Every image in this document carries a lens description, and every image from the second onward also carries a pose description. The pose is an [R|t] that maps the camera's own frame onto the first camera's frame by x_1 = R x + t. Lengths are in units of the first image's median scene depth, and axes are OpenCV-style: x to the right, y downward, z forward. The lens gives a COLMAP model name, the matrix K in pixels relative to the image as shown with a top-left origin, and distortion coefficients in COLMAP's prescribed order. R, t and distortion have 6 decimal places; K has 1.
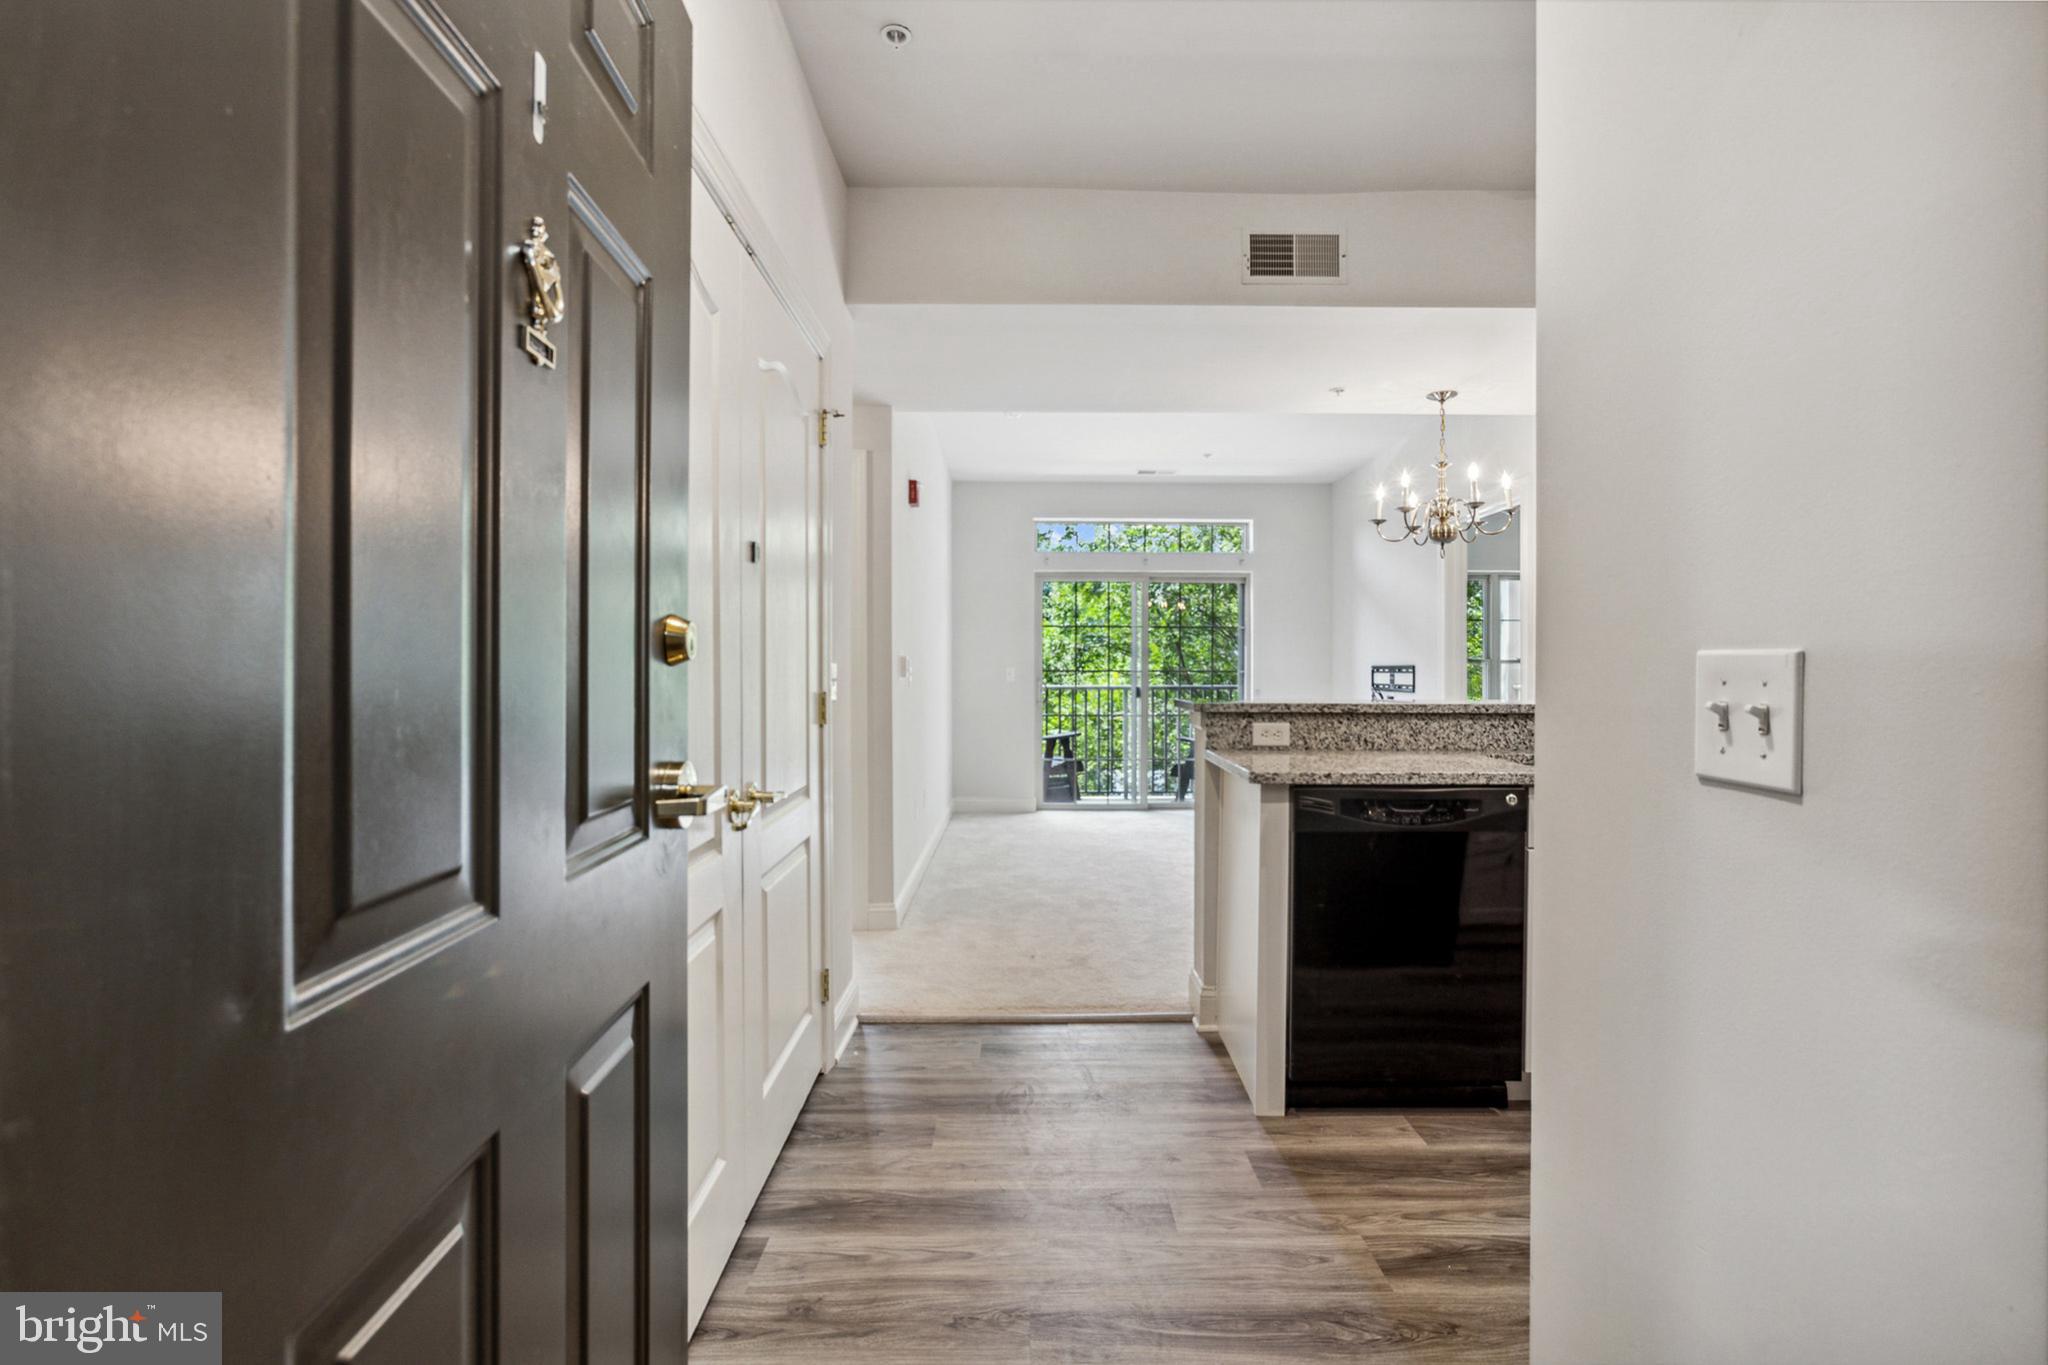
lens RADIAL K [[982.7, 0, 1018.3], [0, 982.7, 671.8], [0, 0, 1]] dist [-0.034506, 0.027324]
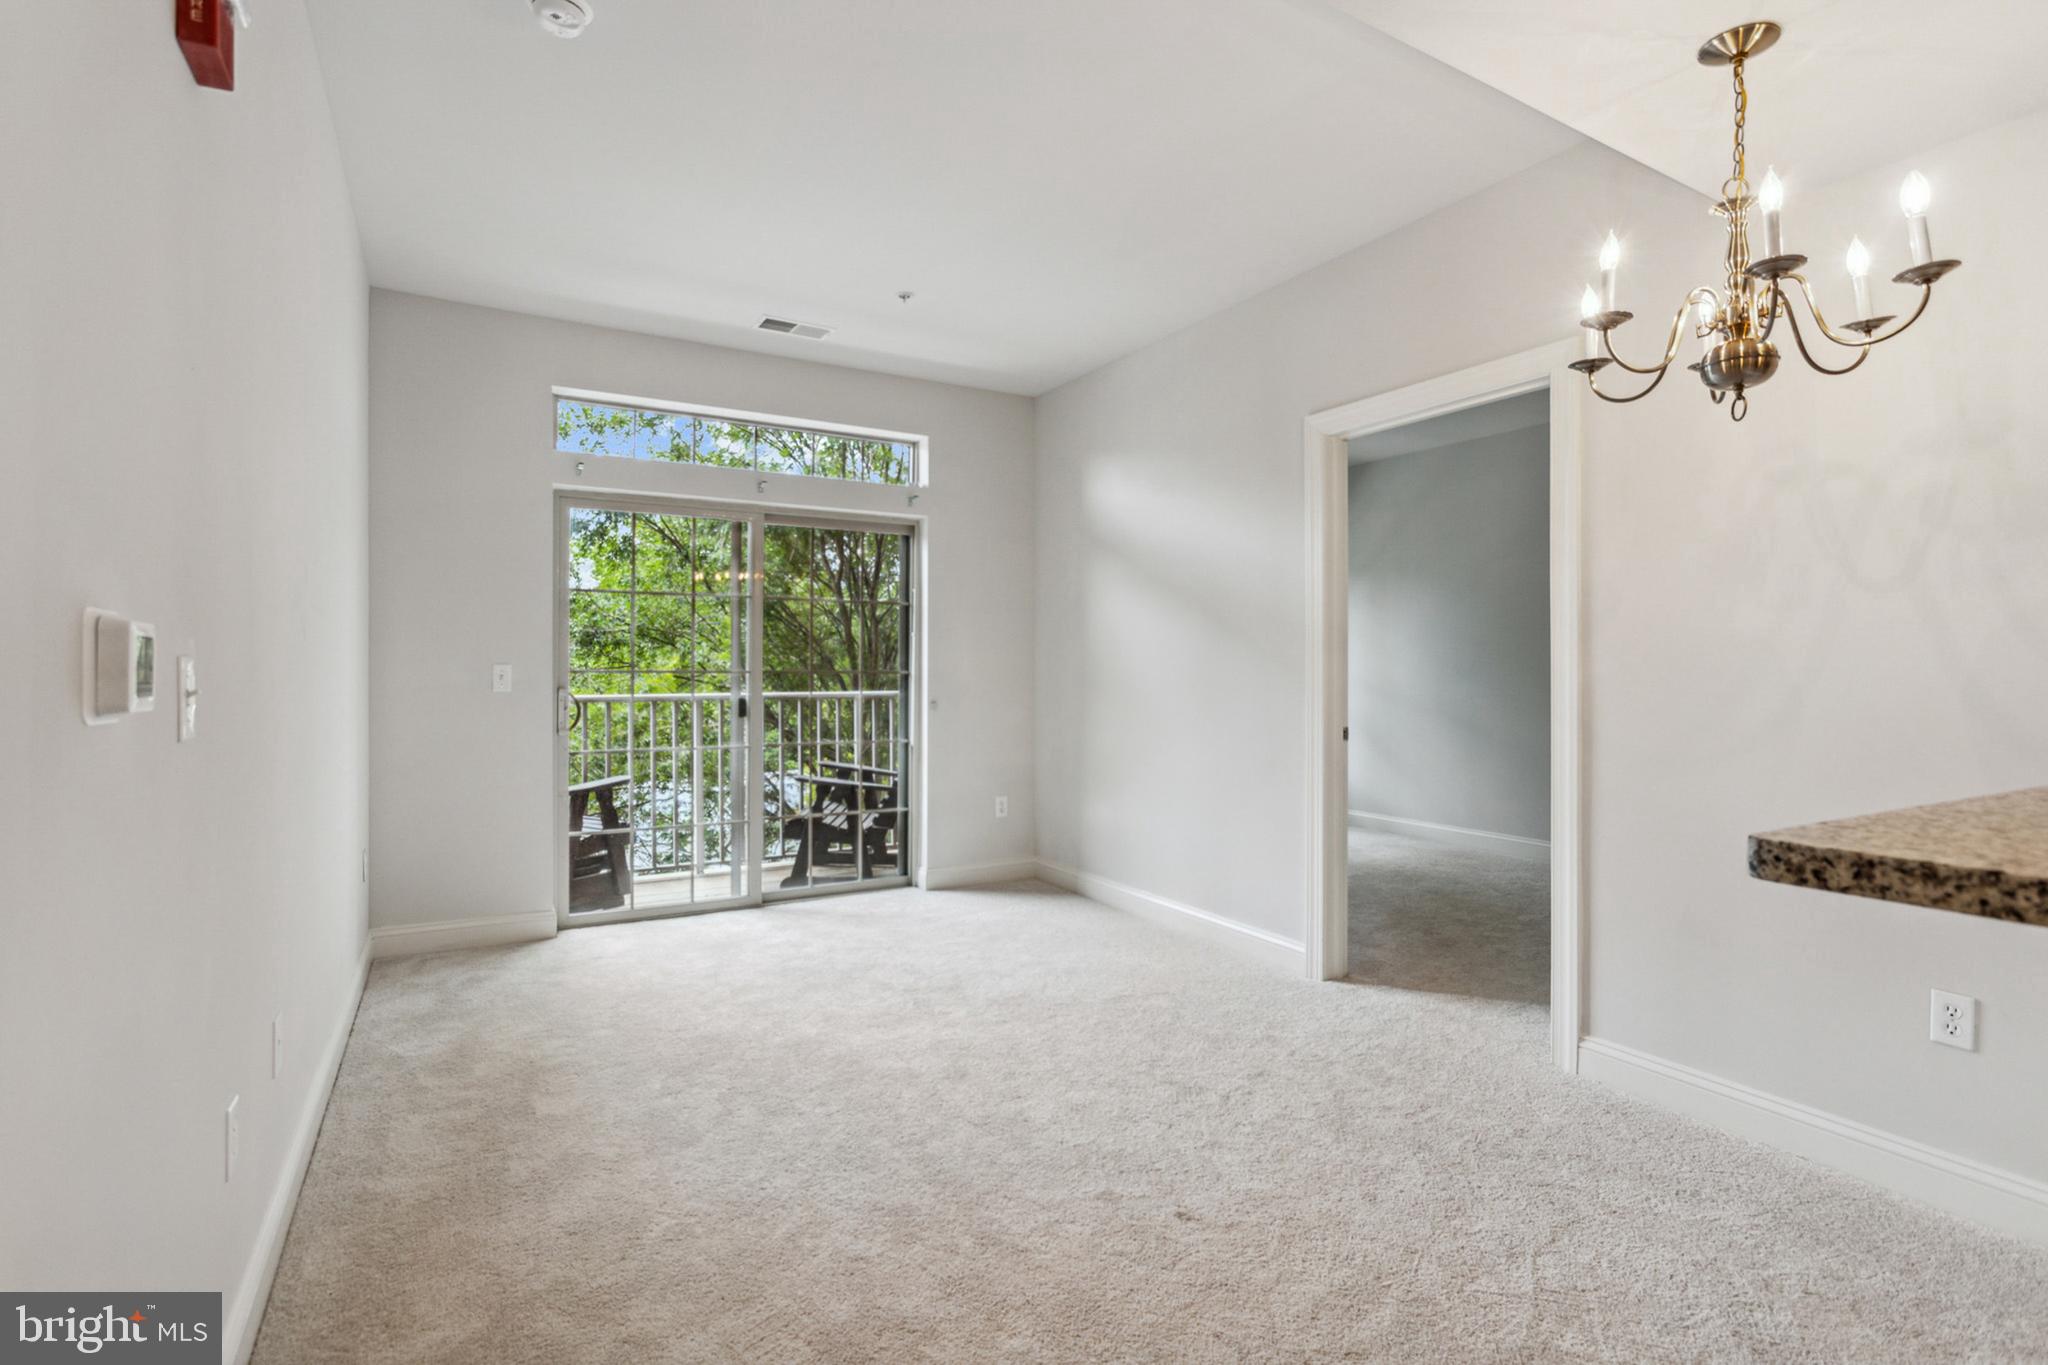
lens RADIAL K [[982.7, 0, 1018.3], [0, 982.7, 671.8], [0, 0, 1]] dist [-0.034506, 0.027324]
pose [[0.870020, 0.002276, 0.493012, -0.024355], [-0.007241, 0.999940, 0.008163, -0.006535], [-0.492964, -0.010672, 0.869984, 0.408301]]
